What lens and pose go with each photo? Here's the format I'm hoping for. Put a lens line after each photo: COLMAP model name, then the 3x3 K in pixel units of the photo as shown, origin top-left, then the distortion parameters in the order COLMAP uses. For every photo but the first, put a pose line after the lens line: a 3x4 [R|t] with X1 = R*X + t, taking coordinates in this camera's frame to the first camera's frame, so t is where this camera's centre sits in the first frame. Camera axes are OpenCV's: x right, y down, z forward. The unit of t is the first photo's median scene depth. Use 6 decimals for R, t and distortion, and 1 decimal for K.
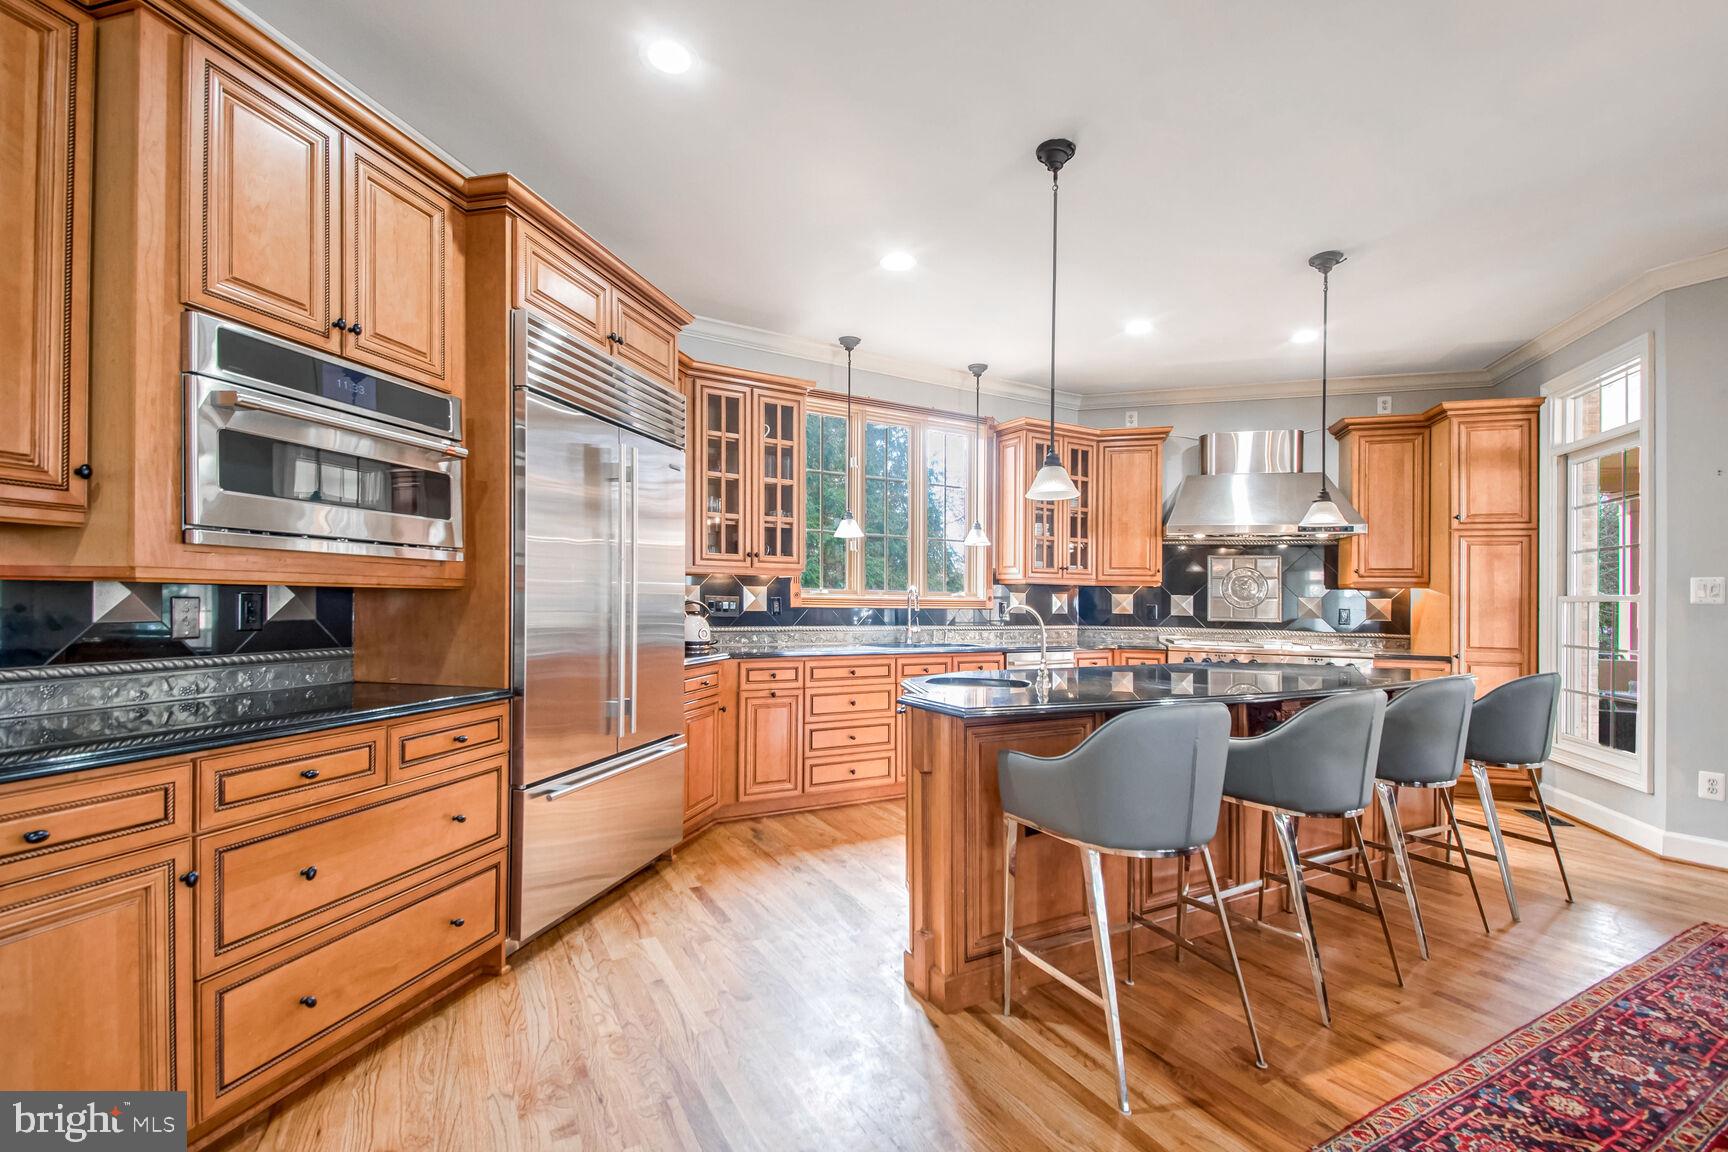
lens RADIAL K [[767.4, 0, 865.6], [0, 767.4, 608.0], [0, 0, 1]] dist [0.039682, -0.032599]
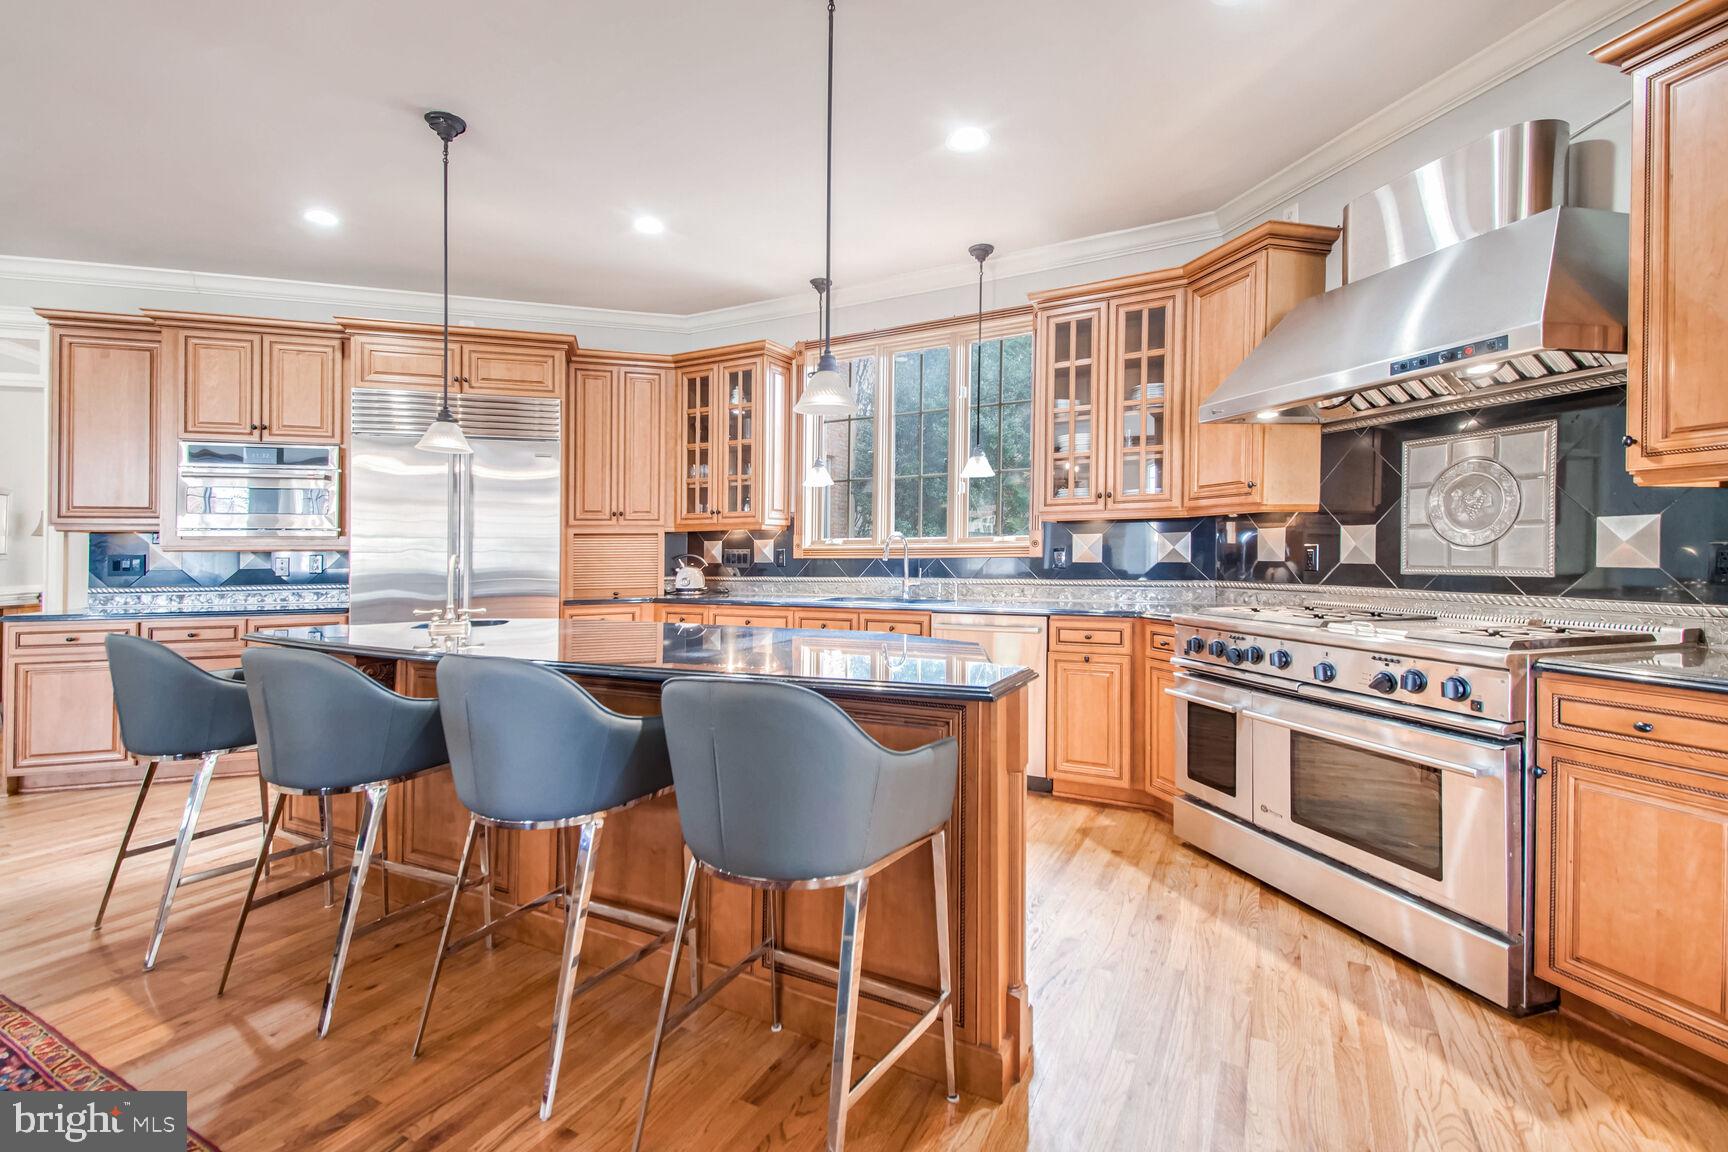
lens RADIAL K [[793.0, 0, 863.9], [0, 793.0, 556.0], [0, 0, 1]] dist [0.031274, -0.018943]
pose [[0.517512, -0.015561, -0.855535, 0.717298], [0.008552, 0.999879, -0.013014, 0.009023], [0.855633, -0.000581, 0.517582, 0.453488]]
